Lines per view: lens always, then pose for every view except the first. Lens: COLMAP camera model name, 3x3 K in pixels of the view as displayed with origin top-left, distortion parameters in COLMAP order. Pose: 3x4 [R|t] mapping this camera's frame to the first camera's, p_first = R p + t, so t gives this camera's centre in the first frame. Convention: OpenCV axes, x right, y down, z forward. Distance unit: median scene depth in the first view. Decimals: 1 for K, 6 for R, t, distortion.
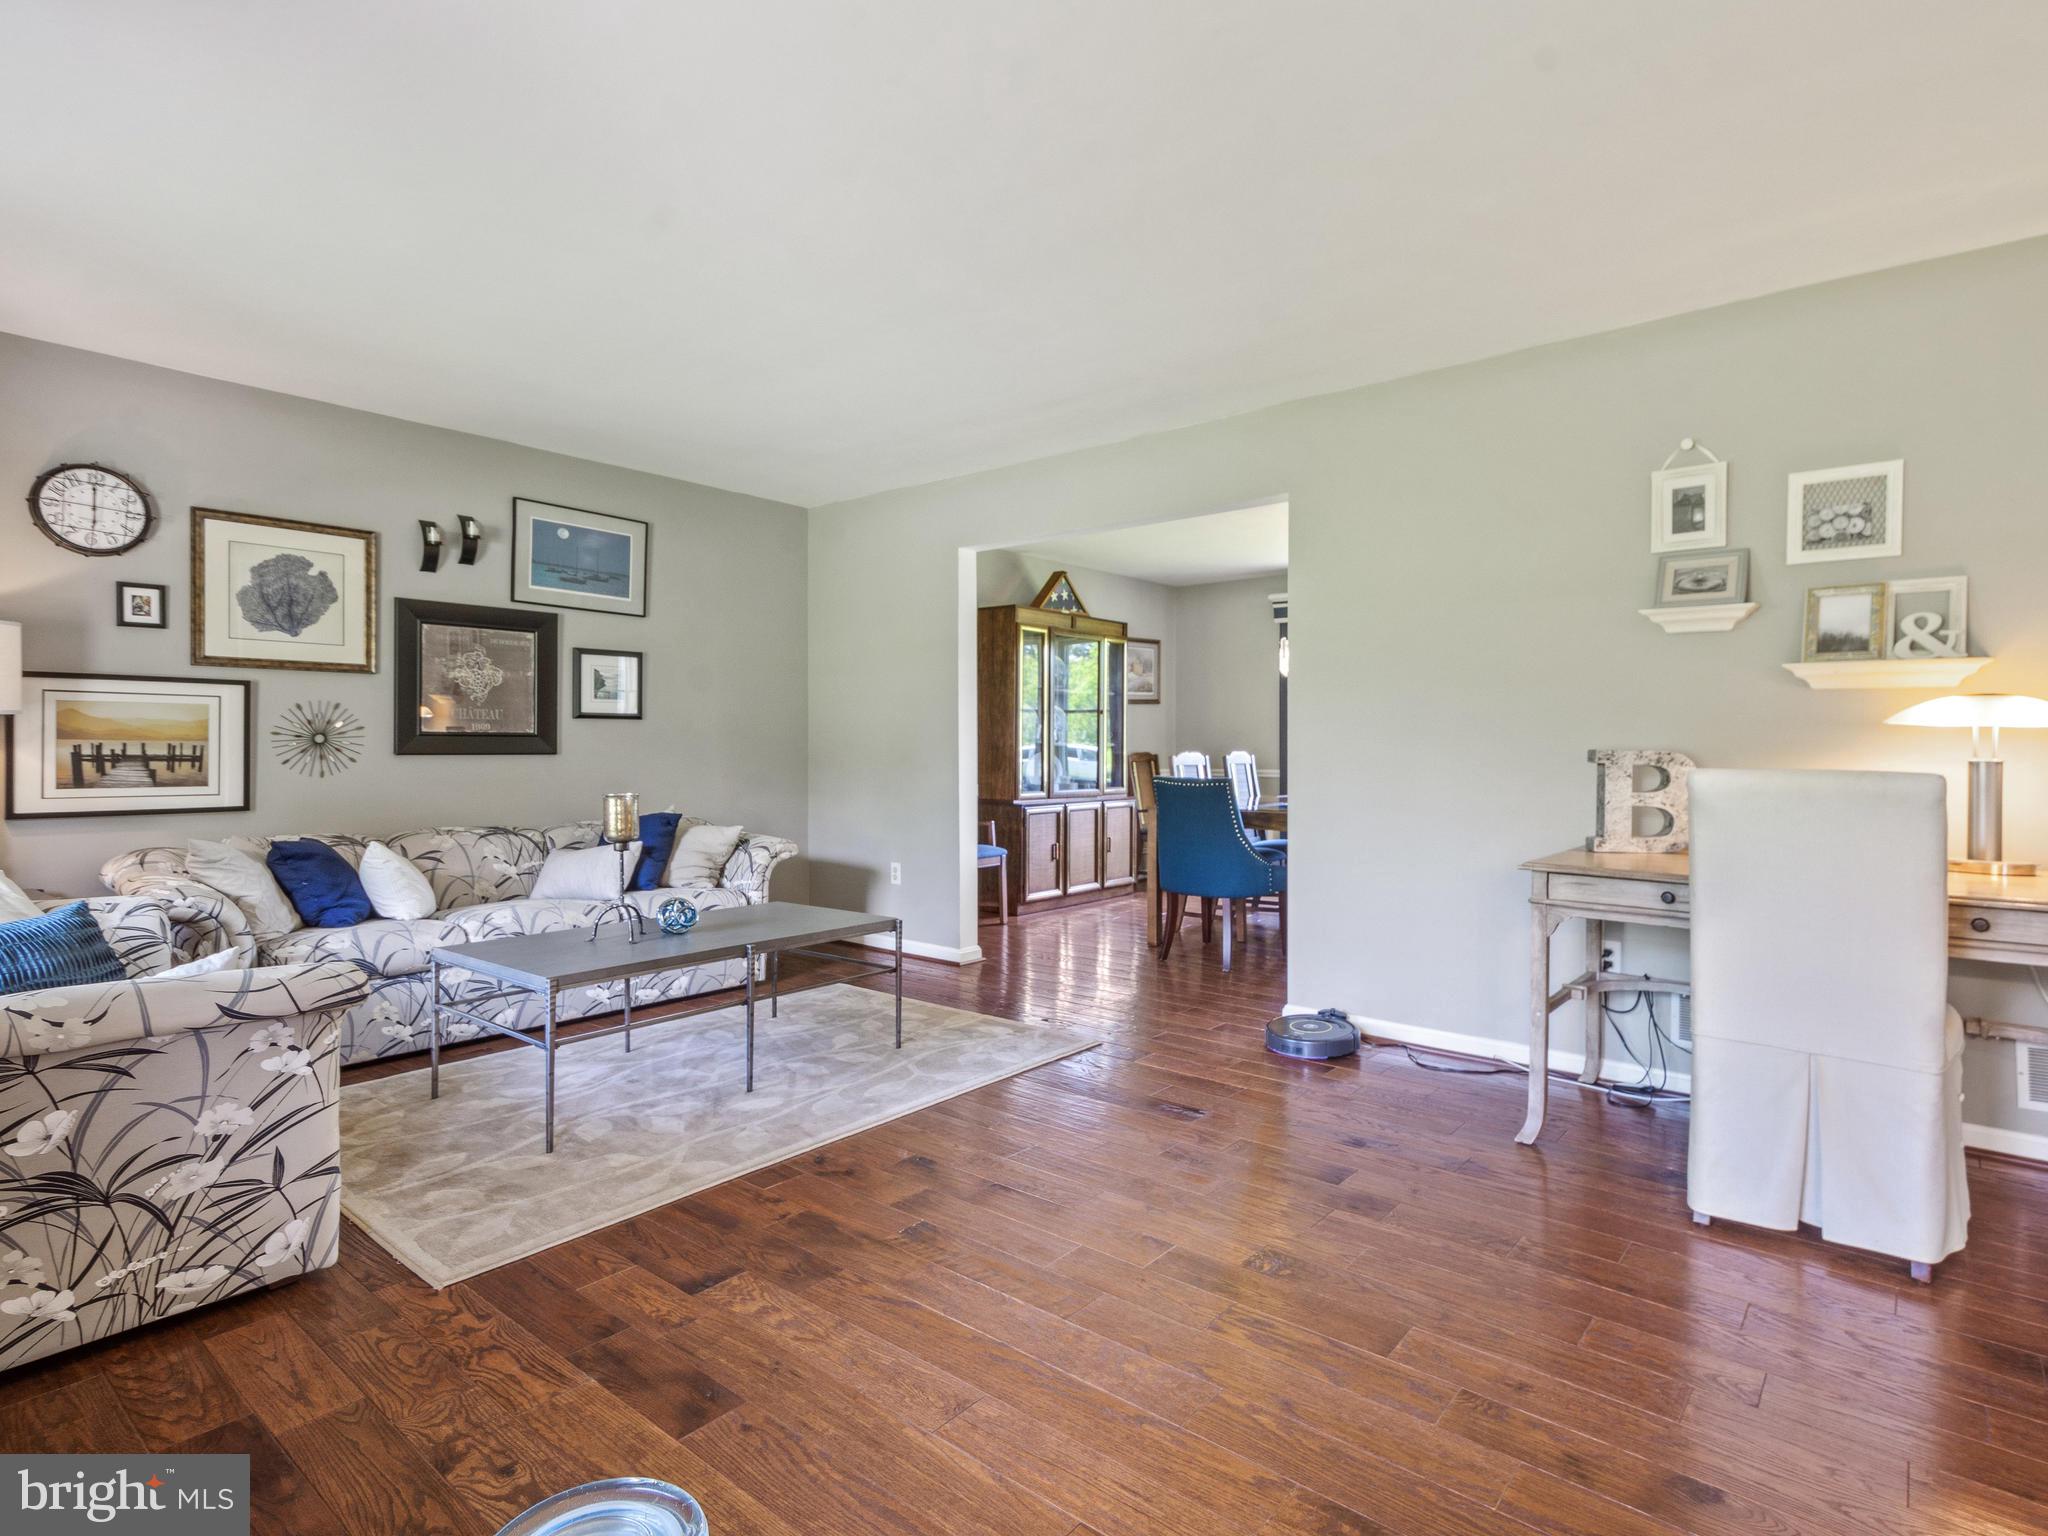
lens RADIAL K [[1057.9, 0, 1101.1], [0, 1057.9, 751.9], [0, 0, 1]] dist [0.024201, -0.013200]
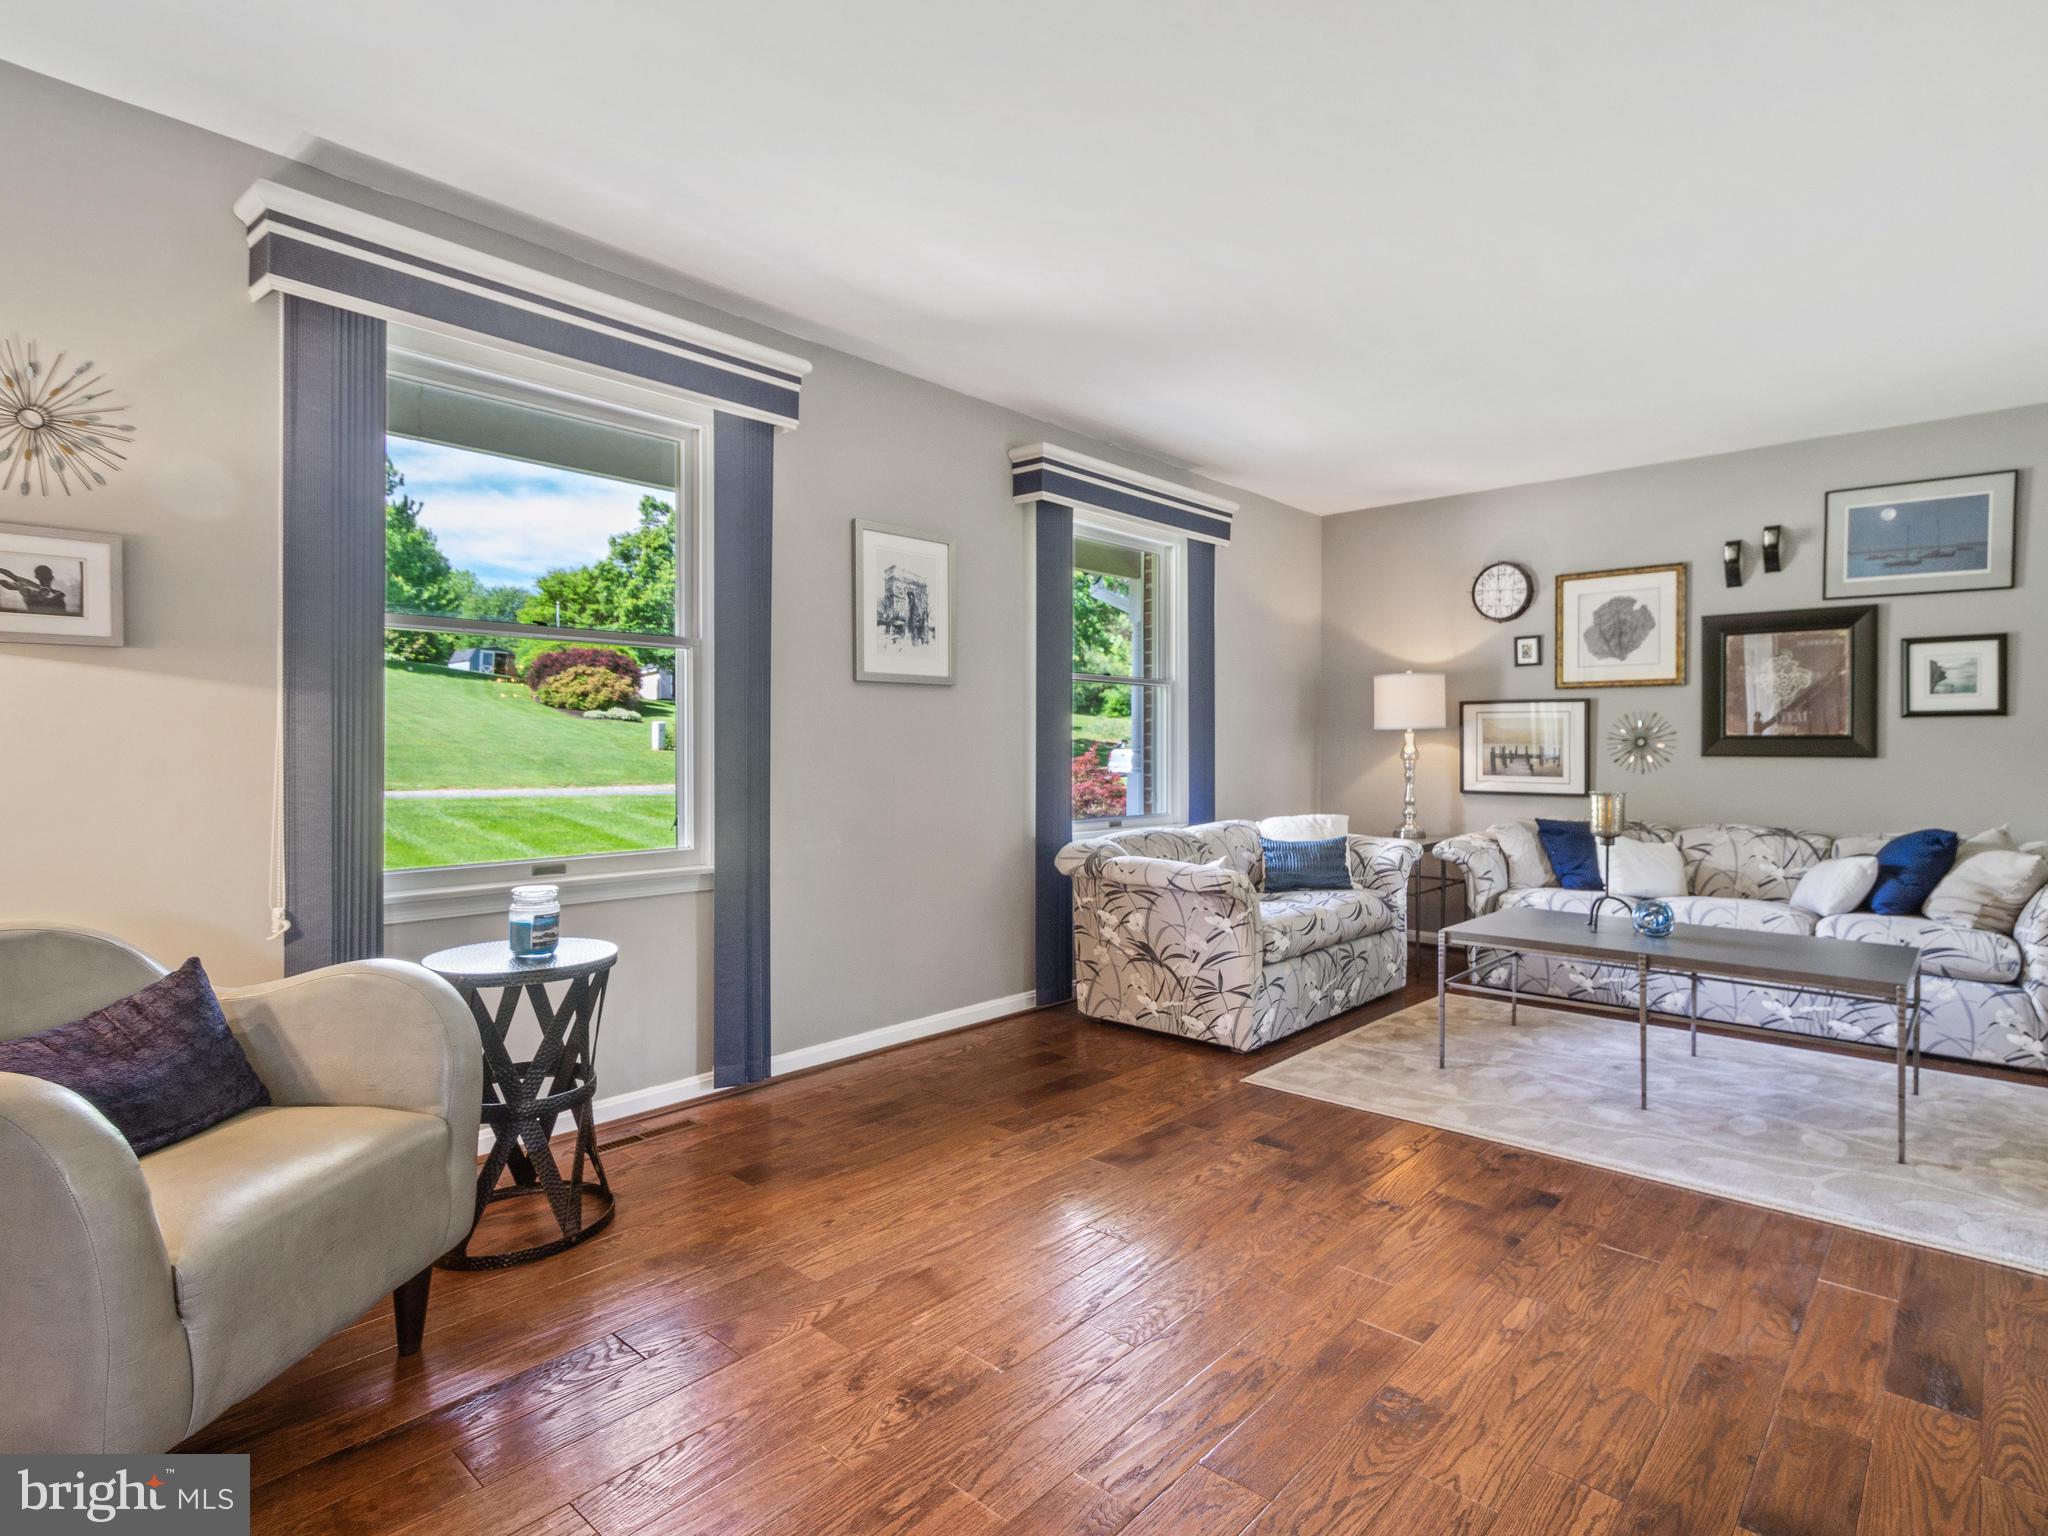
lens RADIAL K [[1057.9, 0, 1101.1], [0, 1057.9, 751.9], [0, 0, 1]] dist [0.024201, -0.013200]
pose [[-0.043286, 0.003175, -0.999058, 0.550503], [-0.008126, 0.999961, 0.003530, -0.000635], [0.999030, 0.008272, -0.043258, 0.470133]]
